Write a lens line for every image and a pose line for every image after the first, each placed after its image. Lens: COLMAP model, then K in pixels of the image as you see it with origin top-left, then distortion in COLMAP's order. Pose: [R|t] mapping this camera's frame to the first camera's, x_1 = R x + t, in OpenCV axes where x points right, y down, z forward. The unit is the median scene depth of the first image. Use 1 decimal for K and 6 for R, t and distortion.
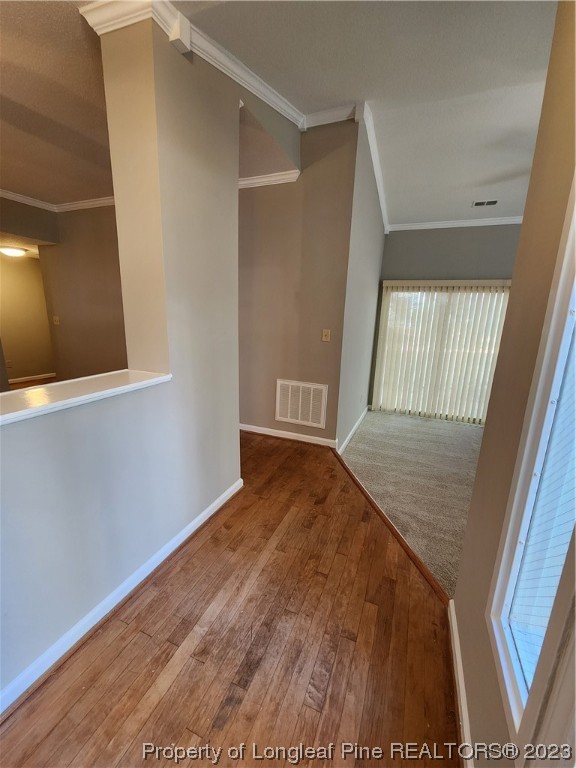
lens RADIAL K [[317.6, 0, 286.2], [0, 317.6, 385.7], [0, 0, 1]] dist [-0.002359, -0.000429]
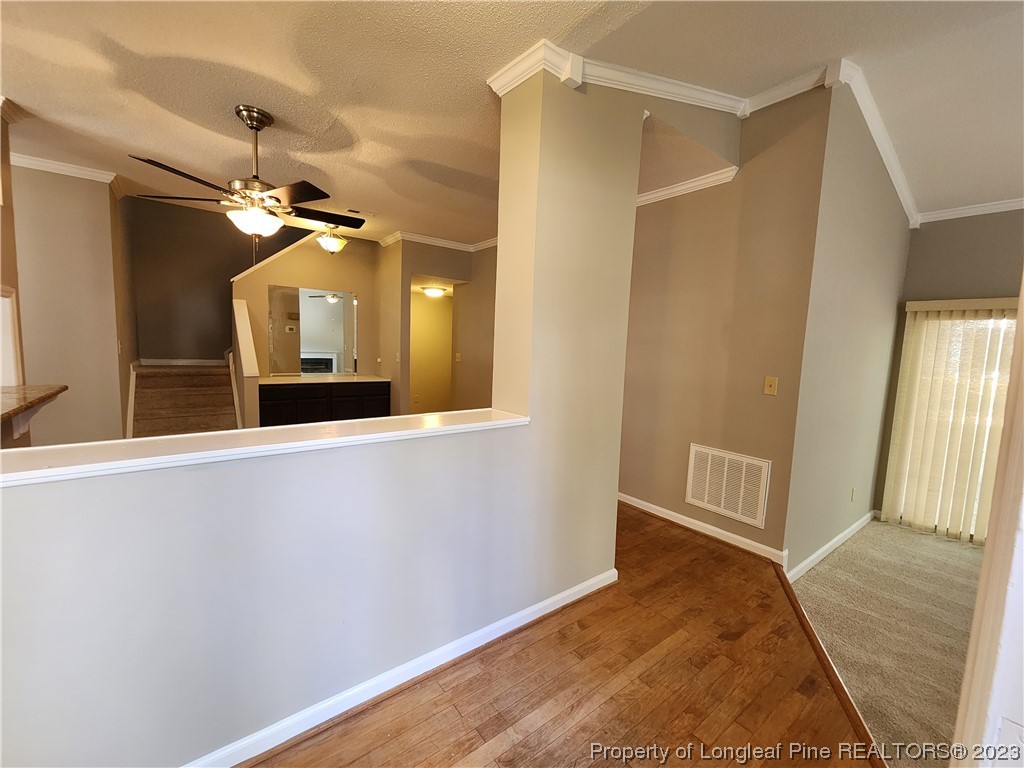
lens RADIAL K [[423.4, 0, 515.1], [0, 423.4, 384.7], [0, 0, 1]] dist [-0.002359, -0.000429]
pose [[0.868885, 0.049148, -0.492569, 0.125771], [-0.122029, 0.985617, -0.116912, 0.012498], [0.479738, 0.161691, 0.862385, -0.037053]]
